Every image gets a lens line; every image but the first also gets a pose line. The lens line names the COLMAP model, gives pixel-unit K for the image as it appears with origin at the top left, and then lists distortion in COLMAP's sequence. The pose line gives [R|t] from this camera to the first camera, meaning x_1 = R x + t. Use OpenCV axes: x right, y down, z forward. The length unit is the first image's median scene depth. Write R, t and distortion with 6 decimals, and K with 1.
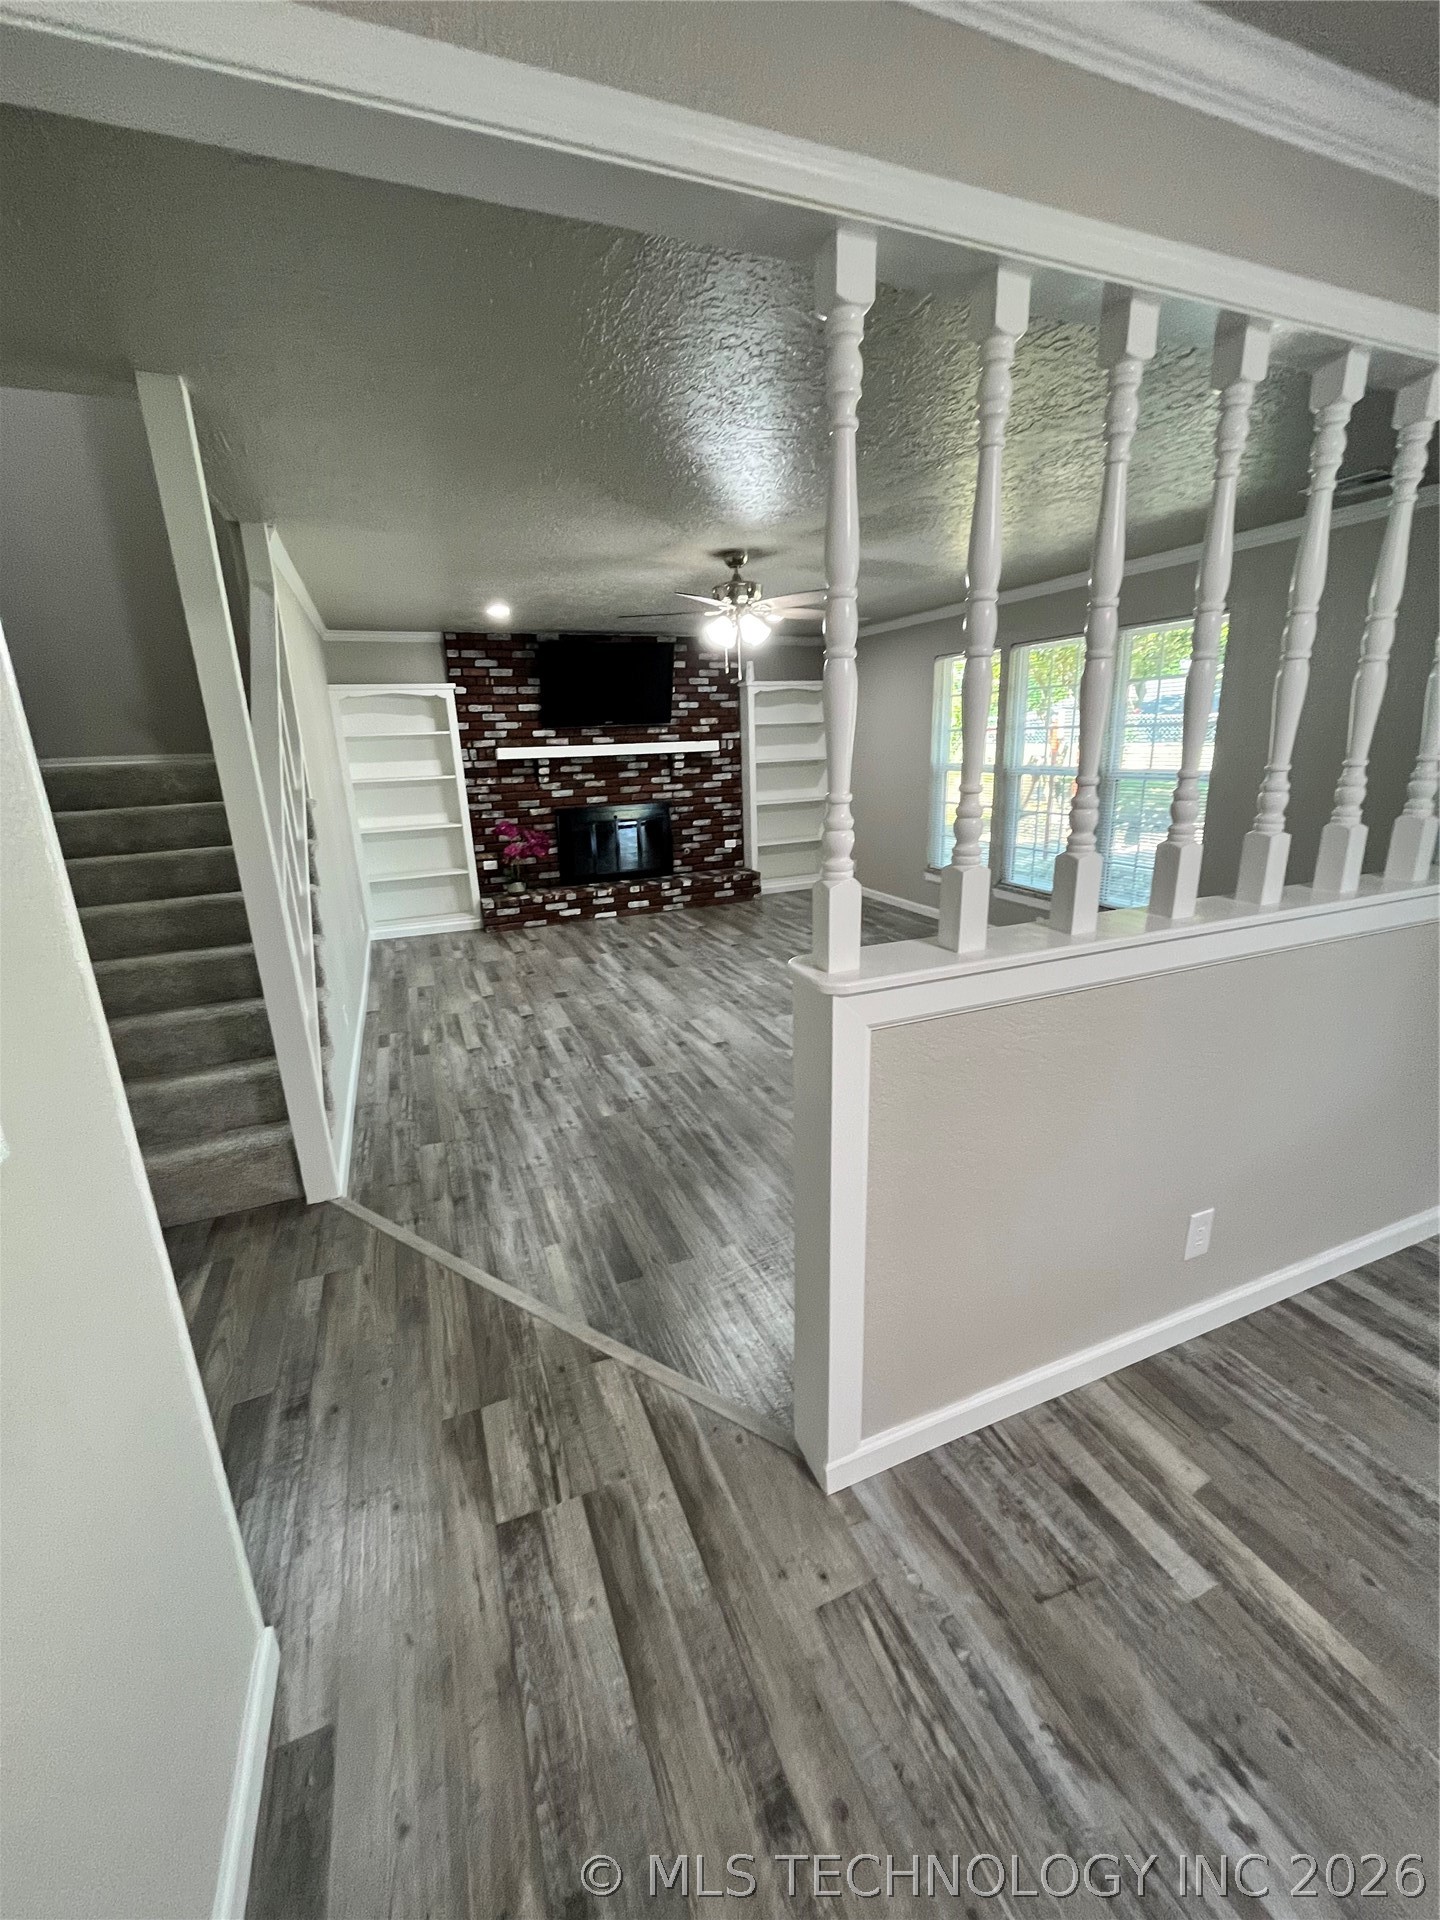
lens RADIAL K [[775.3, 0, 722.6], [0, 775.3, 960.5], [0, 0, 1]] dist [-0.001989, -0.000293]
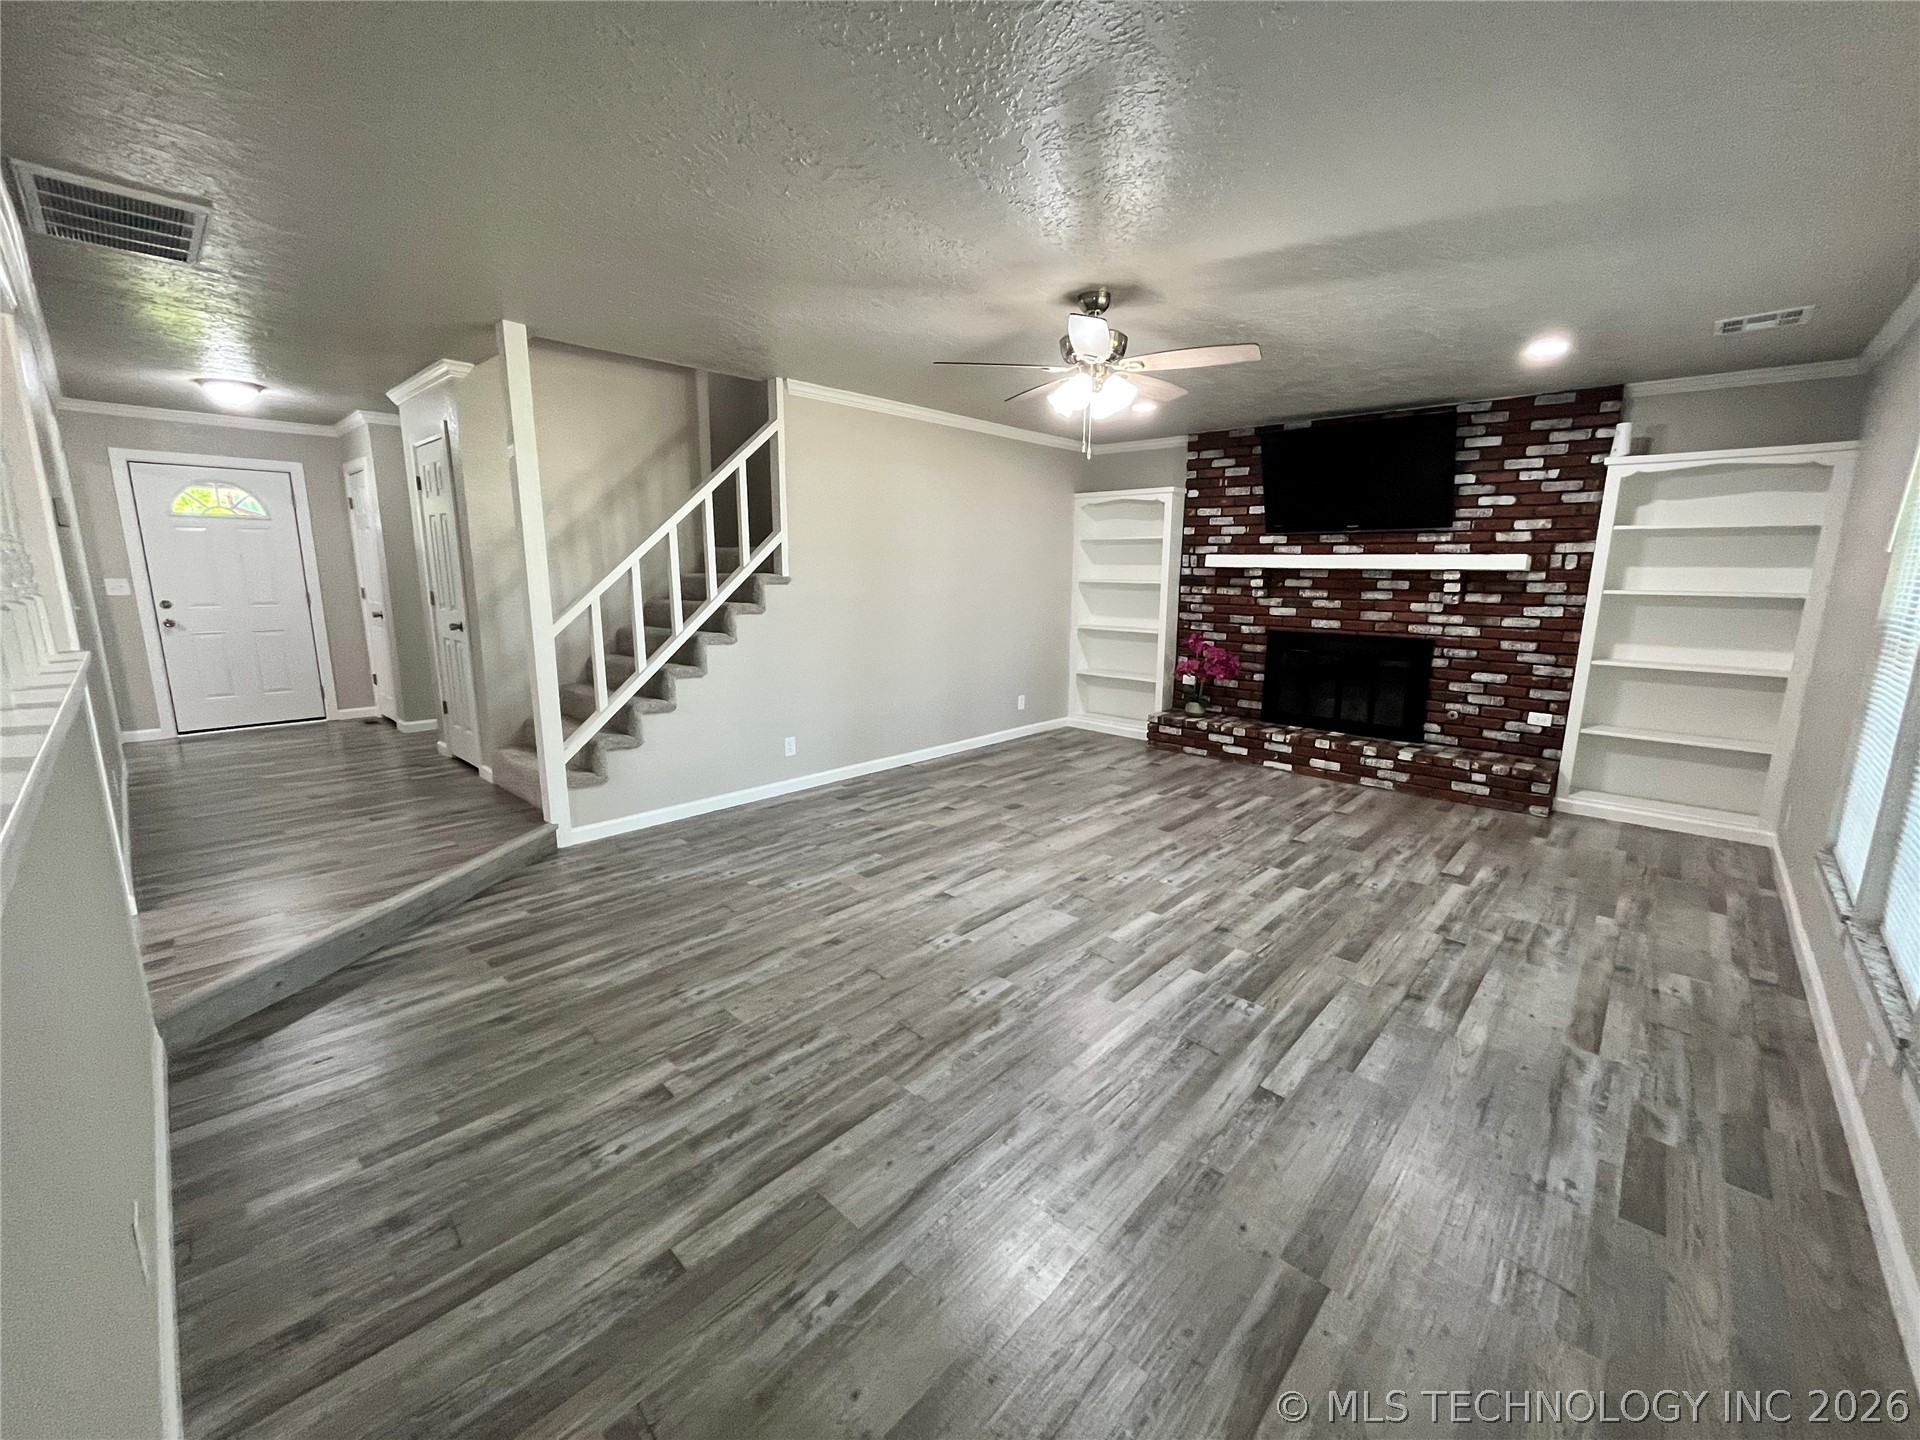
lens RADIAL K [[775.3, 0, 952.3], [0, 775.3, 721.2], [0, 0, 1]] dist [-0.001989, -0.000293]
pose [[0.411511, 0.214633, -0.885771, 0.443808], [-0.275445, 0.955716, 0.103616, -0.101785], [0.868786, 0.201342, 0.452408, 0.378425]]
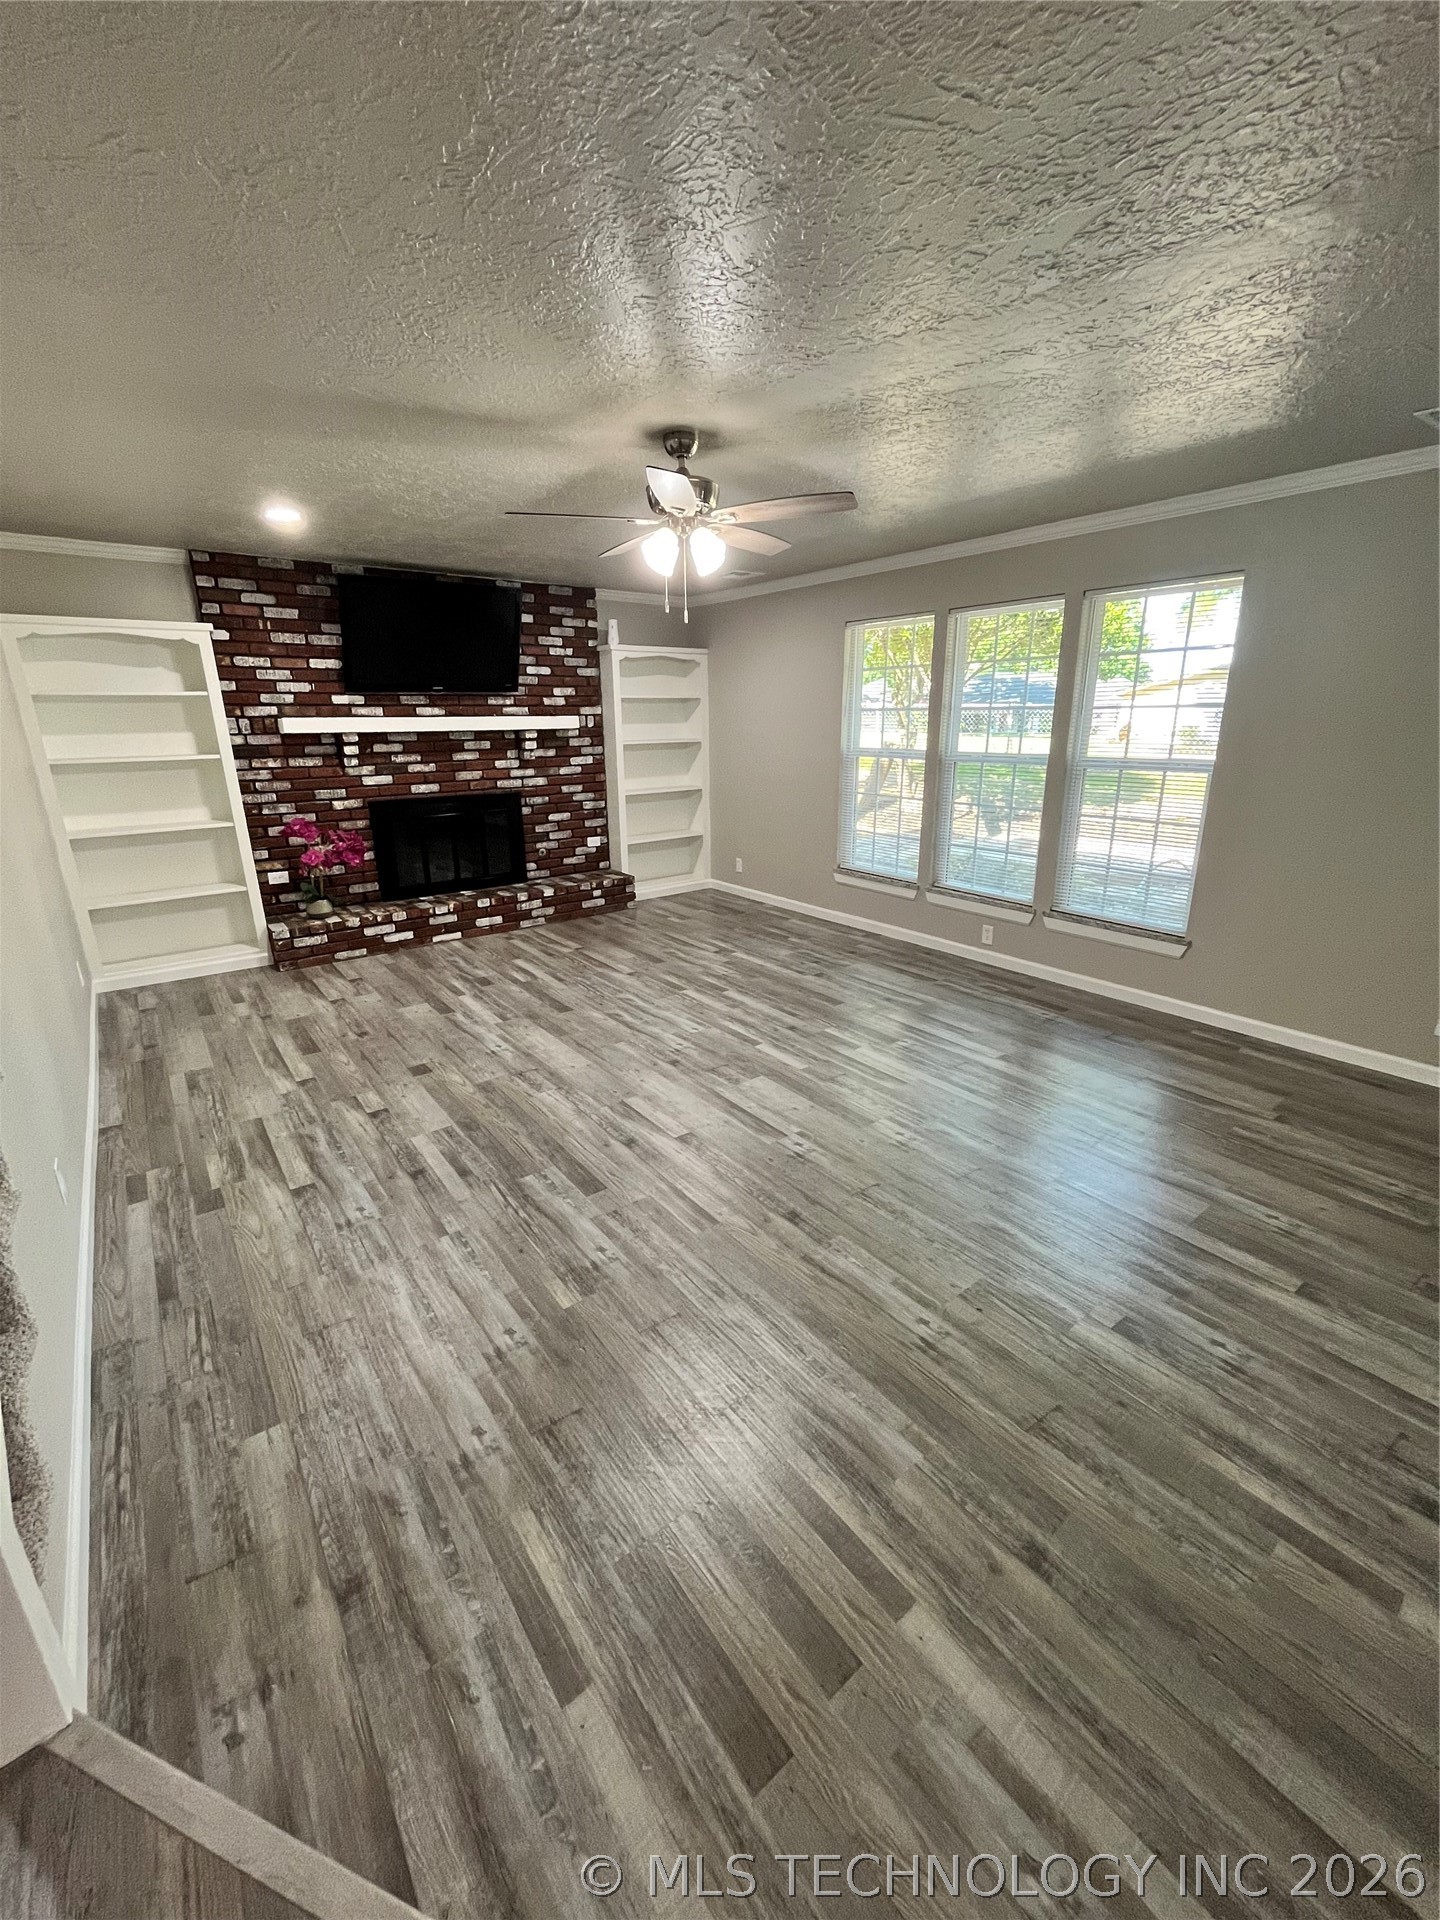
lens RADIAL K [[775.3, 0, 723.1], [0, 775.3, 957.8], [0, 0, 1]] dist [-0.001989, -0.000293]
pose [[0.965407, -0.053755, 0.255147, -0.090902], [0.049960, 0.998523, 0.021339, -0.045080], [-0.255918, -0.007854, 0.966667, 0.194675]]
